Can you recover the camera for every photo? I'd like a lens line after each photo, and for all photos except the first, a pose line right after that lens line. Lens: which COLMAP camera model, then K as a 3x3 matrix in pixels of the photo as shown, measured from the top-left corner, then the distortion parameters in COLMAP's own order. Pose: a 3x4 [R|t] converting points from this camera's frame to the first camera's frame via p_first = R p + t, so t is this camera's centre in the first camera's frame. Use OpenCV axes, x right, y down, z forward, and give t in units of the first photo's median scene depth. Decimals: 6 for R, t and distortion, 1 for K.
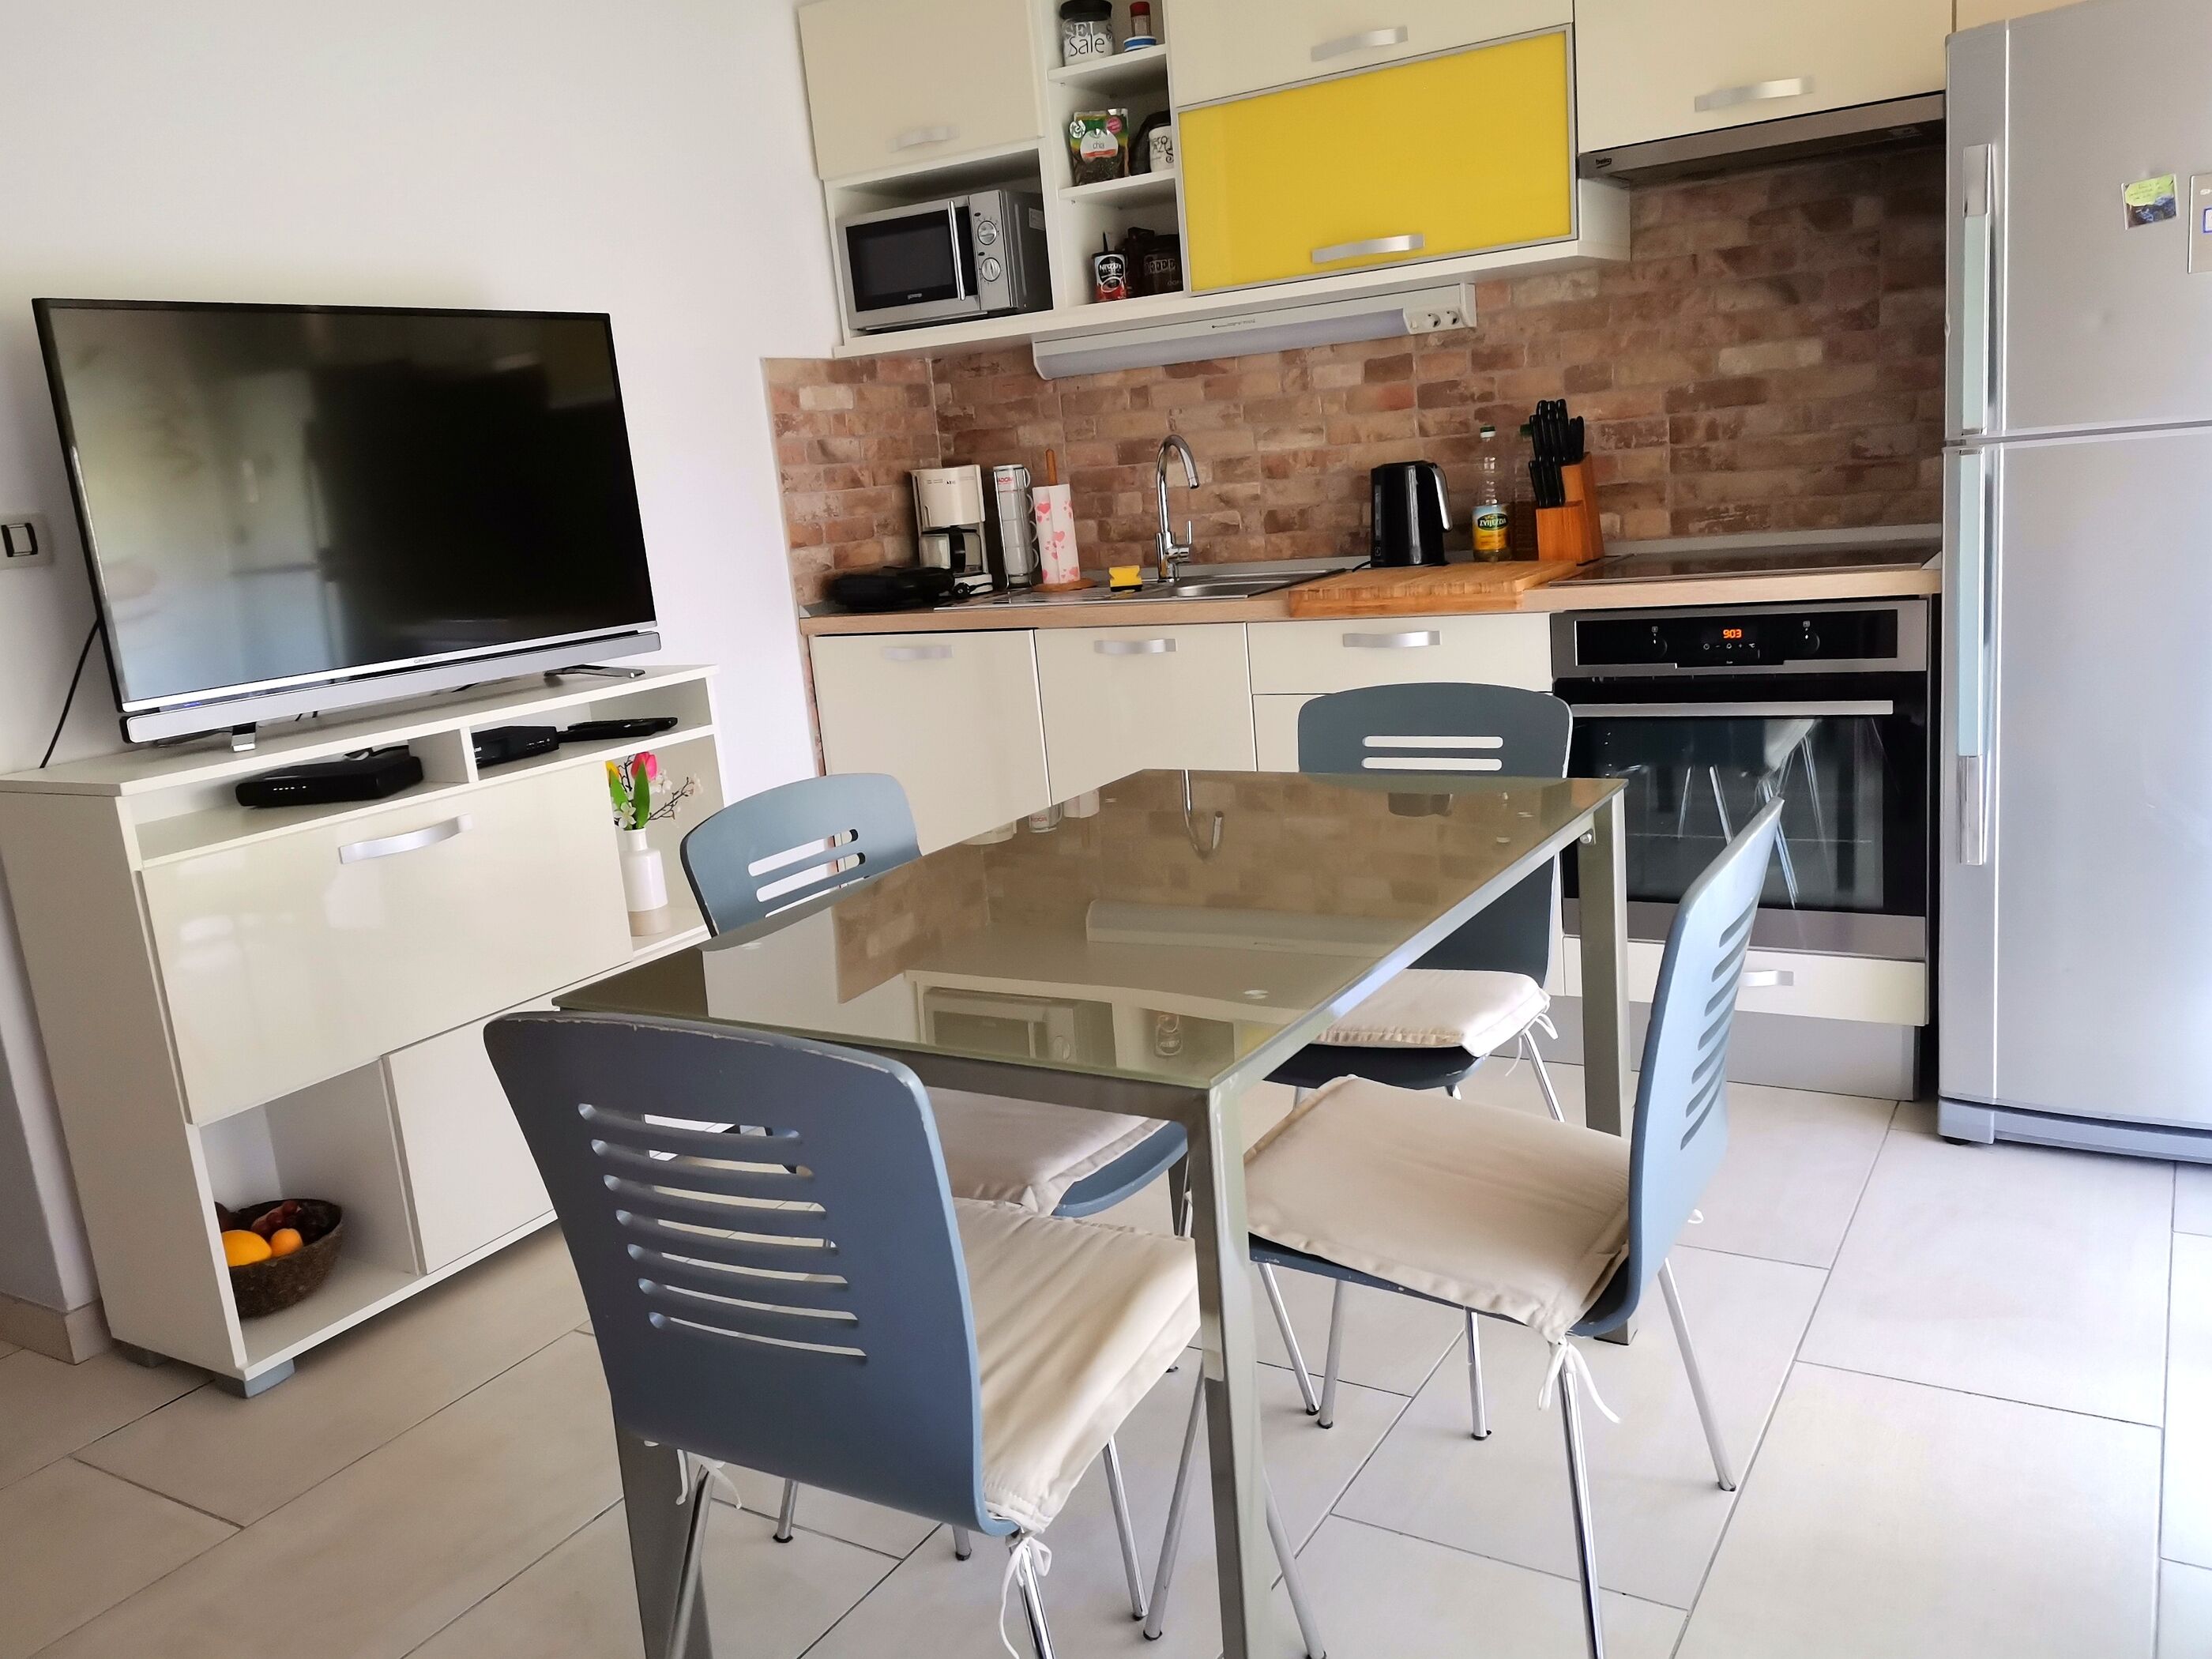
lens RADIAL K [[1713.2, 0, 1117.6], [0, 1713.2, 832.5], [0, 0, 1]] dist [0.086115, -0.103613]
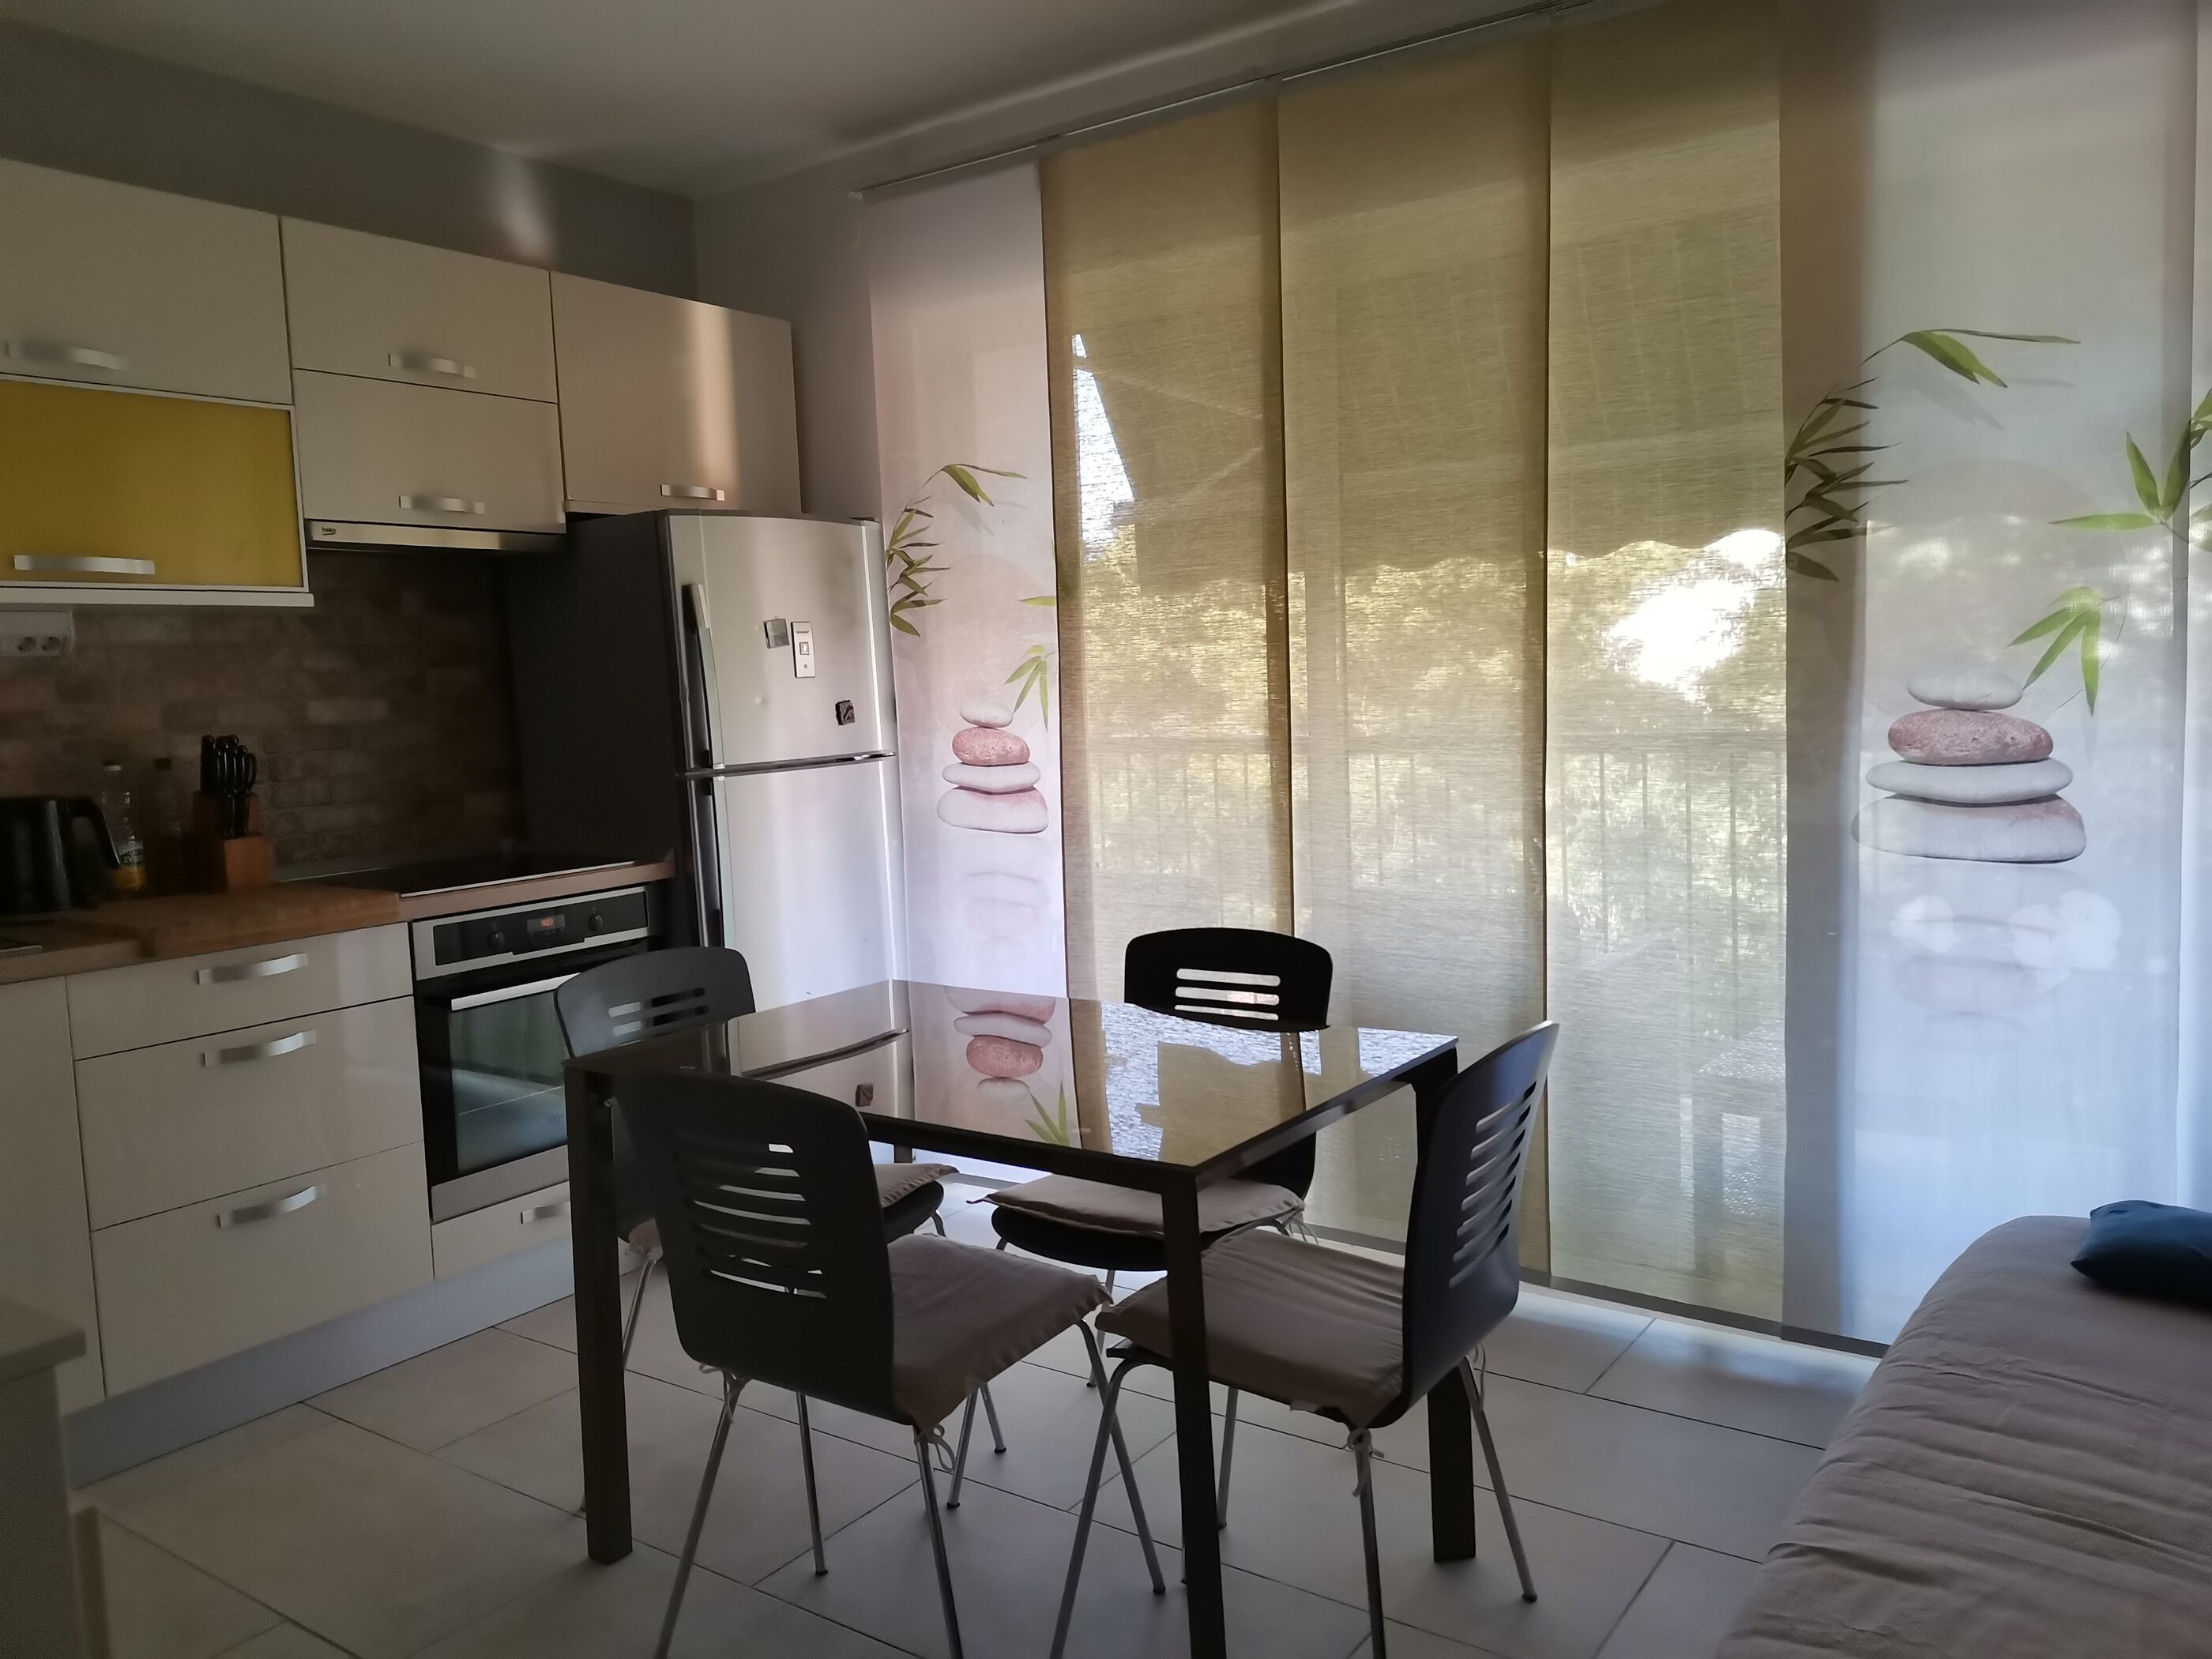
lens RADIAL K [[1713.2, 0, 1117.6], [0, 1713.2, 832.5], [0, 0, 1]] dist [0.086115, -0.103613]
pose [[0.066399, -0.007296, 0.997766, -0.717107], [0.240686, 0.970562, -0.008920, -0.057602], [-0.968329, 0.240741, 0.066201, 0.425449]]
